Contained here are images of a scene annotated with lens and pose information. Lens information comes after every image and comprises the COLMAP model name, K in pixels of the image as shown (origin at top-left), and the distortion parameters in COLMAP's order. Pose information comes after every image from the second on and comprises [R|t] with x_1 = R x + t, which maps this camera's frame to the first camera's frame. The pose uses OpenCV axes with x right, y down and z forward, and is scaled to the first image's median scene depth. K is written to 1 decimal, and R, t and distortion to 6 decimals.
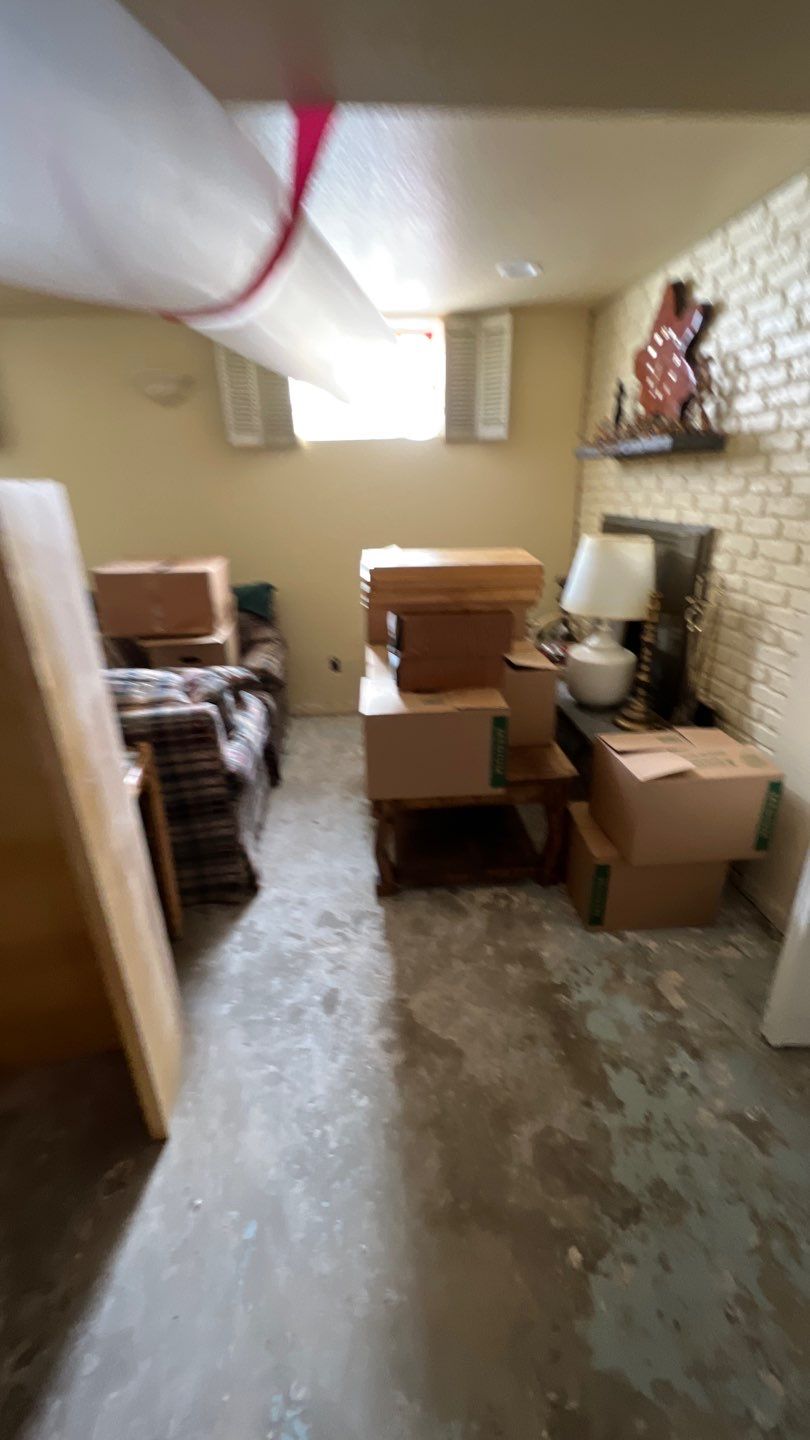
lens RADIAL K [[579.4, 0, 415.1], [0, 579.4, 716.6], [0, 0, 1]] dist [-0.000492, 0.001016]
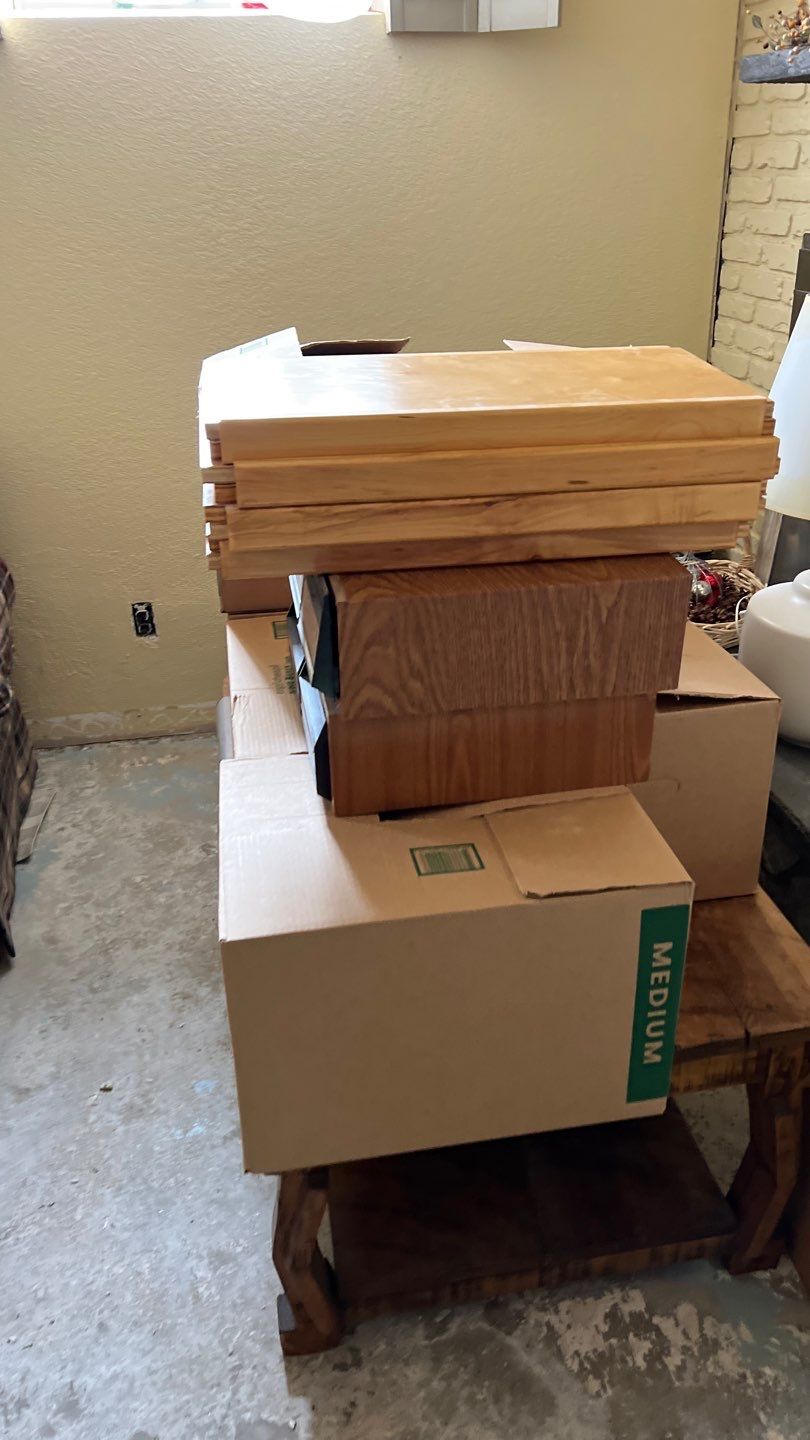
lens RADIAL K [[1100.8, 0, 427.2], [0, 1100.8, 722.7], [0, 0, 1]] dist [0.031953, -0.025959]
pose [[0.994377, -0.045655, 0.095555, -0.027854], [0.037472, 0.995613, 0.085739, -0.130592], [-0.099050, -0.081676, 0.991725, 0.352988]]
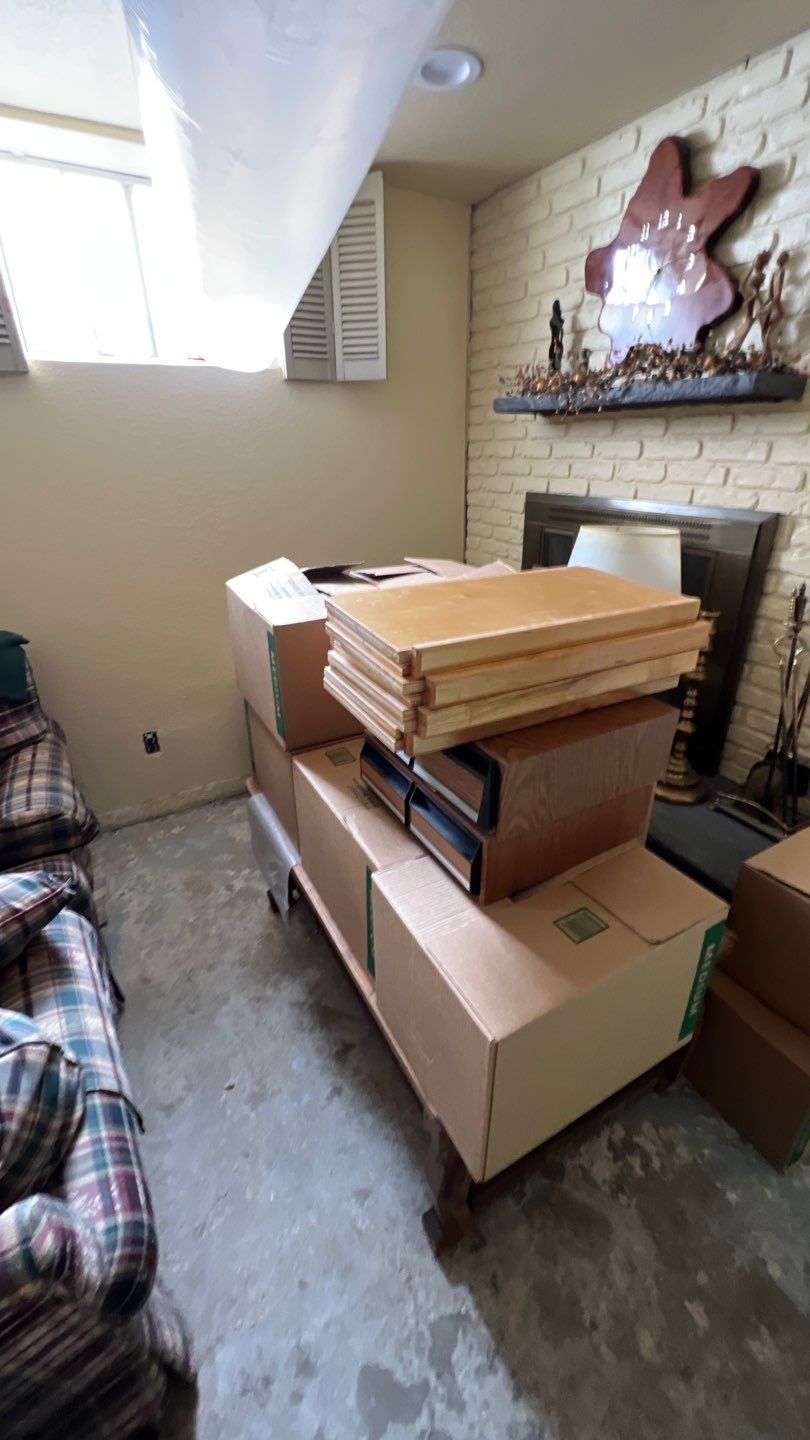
lens RADIAL K [[579.4, 0, 411.1], [0, 579.4, 715.1], [0, 0, 1]] dist [-0.000492, 0.001016]
pose [[0.905958, -0.171584, 0.387039, -0.206371], [0.154196, 0.985128, 0.075799, -0.211480], [-0.394289, -0.008991, 0.918943, 0.539195]]
